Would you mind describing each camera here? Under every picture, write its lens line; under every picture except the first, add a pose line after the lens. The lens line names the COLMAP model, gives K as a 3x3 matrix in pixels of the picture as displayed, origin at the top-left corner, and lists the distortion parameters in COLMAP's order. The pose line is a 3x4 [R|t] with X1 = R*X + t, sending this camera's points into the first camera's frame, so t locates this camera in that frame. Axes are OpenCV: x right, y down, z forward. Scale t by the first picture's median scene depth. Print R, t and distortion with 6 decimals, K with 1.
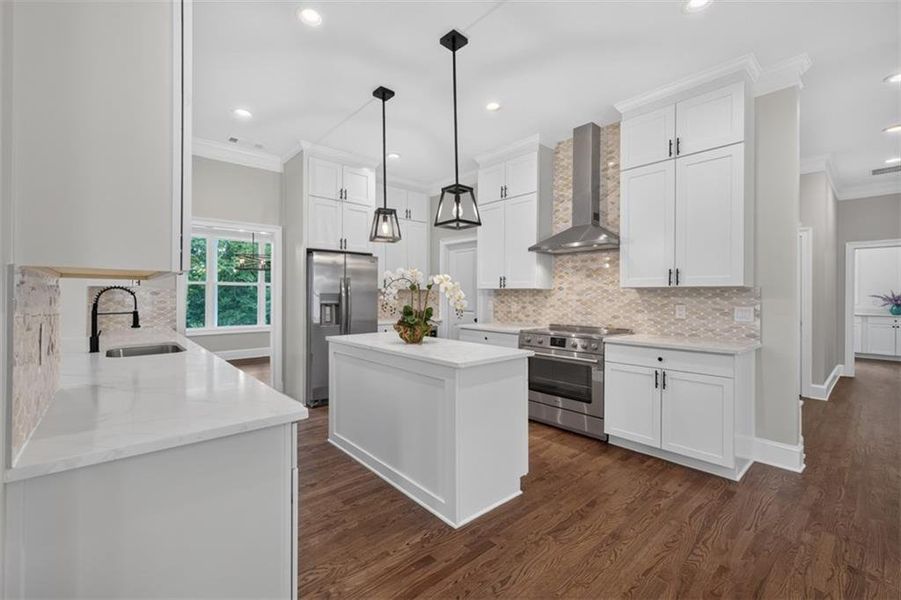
lens RADIAL K [[387.2, 0, 452.5], [0, 387.2, 297.5], [0, 0, 1]] dist [0.003077, -0.000101]
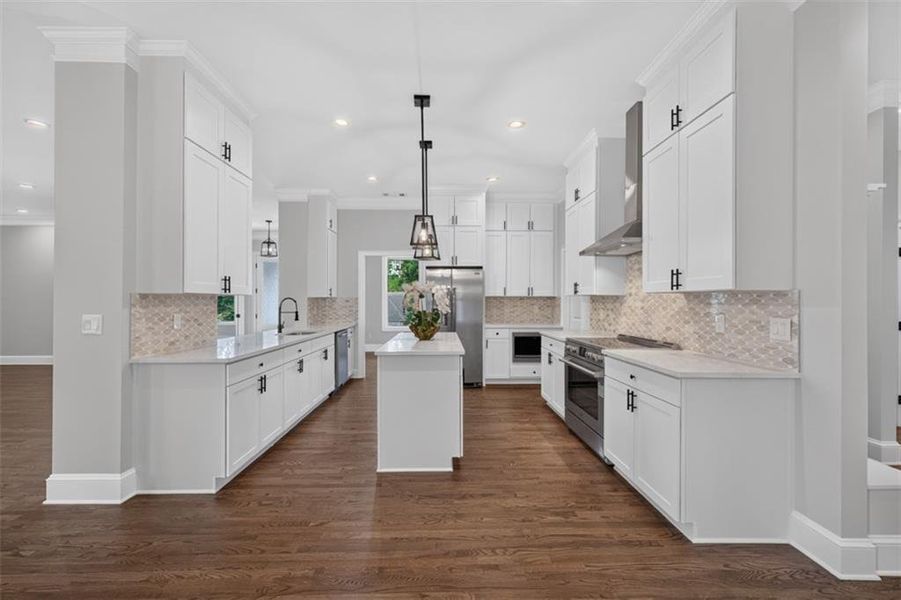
lens RADIAL K [[387.2, 0, 444.6], [0, 387.2, 303.2], [0, 0, 1]] dist [0.003077, -0.000101]
pose [[0.758052, 0.001113, -0.652193, 0.728717], [-0.003123, 0.999993, -0.001923, -0.000250], [0.652187, 0.003494, 0.758050, 0.075190]]
